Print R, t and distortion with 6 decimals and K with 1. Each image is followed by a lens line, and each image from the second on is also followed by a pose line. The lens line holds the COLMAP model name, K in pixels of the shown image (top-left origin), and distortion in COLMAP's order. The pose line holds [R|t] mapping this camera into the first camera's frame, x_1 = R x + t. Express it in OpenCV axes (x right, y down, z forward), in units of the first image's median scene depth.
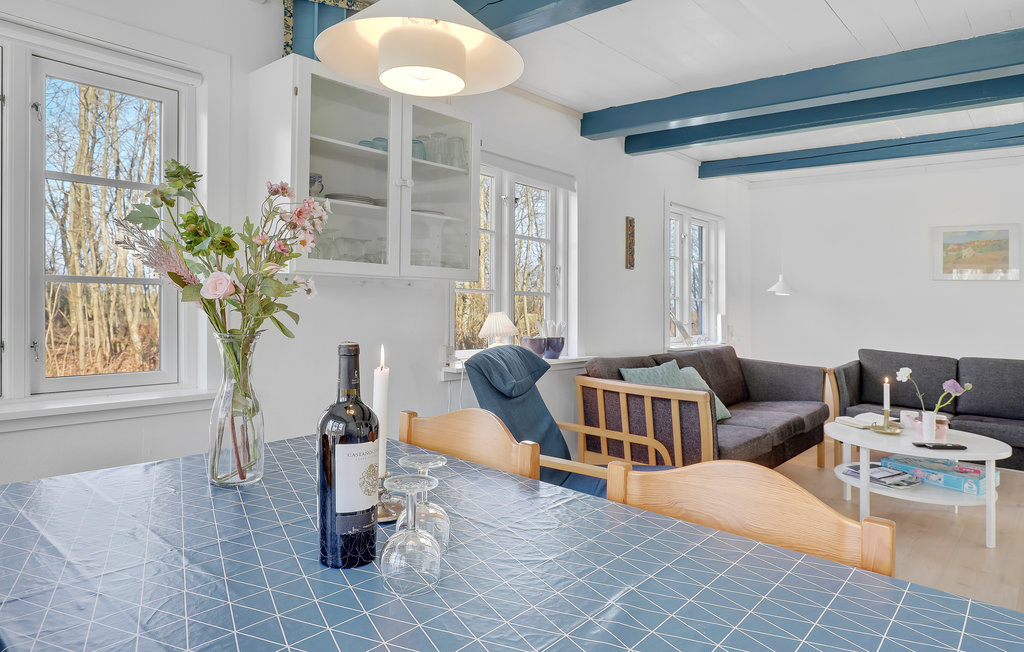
lens RADIAL K [[636.1, 0, 512.0], [0, 636.1, 326.0], [0, 0, 1]] dist [-0.002696, -0.000267]
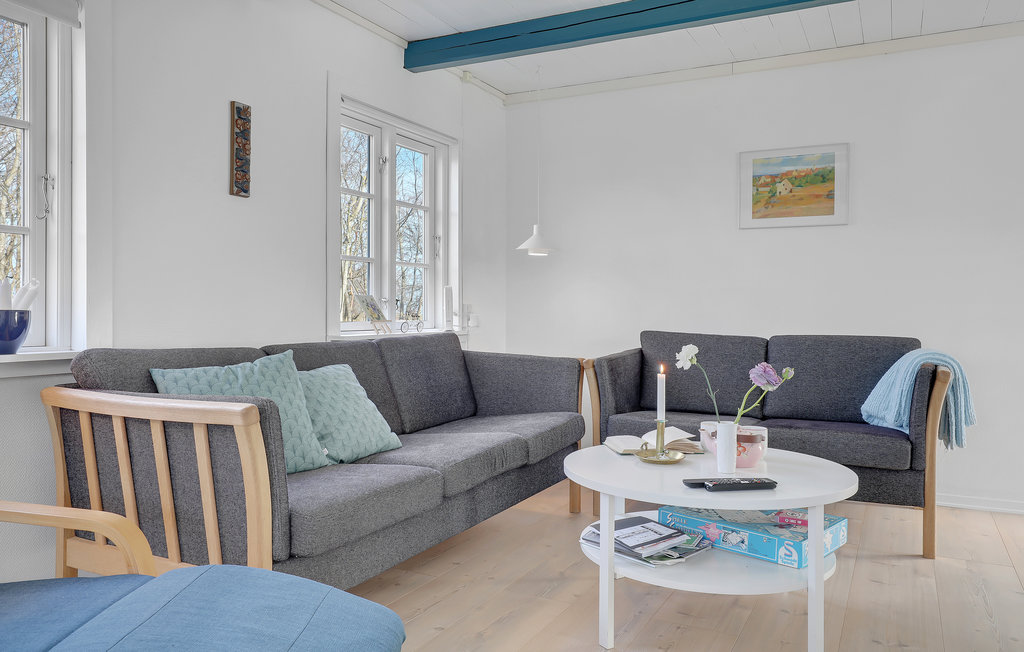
lens RADIAL K [[745.1, 0, 512.0], [0, 745.1, 326.0], [0, 0, 1]] dist [-0.040180, -0.001323]
pose [[0.970547, -0.032062, 0.238770, 0.298717], [0.040009, 0.998792, -0.028510, 0.060200], [-0.237568, 0.037223, 0.970657, 0.376585]]
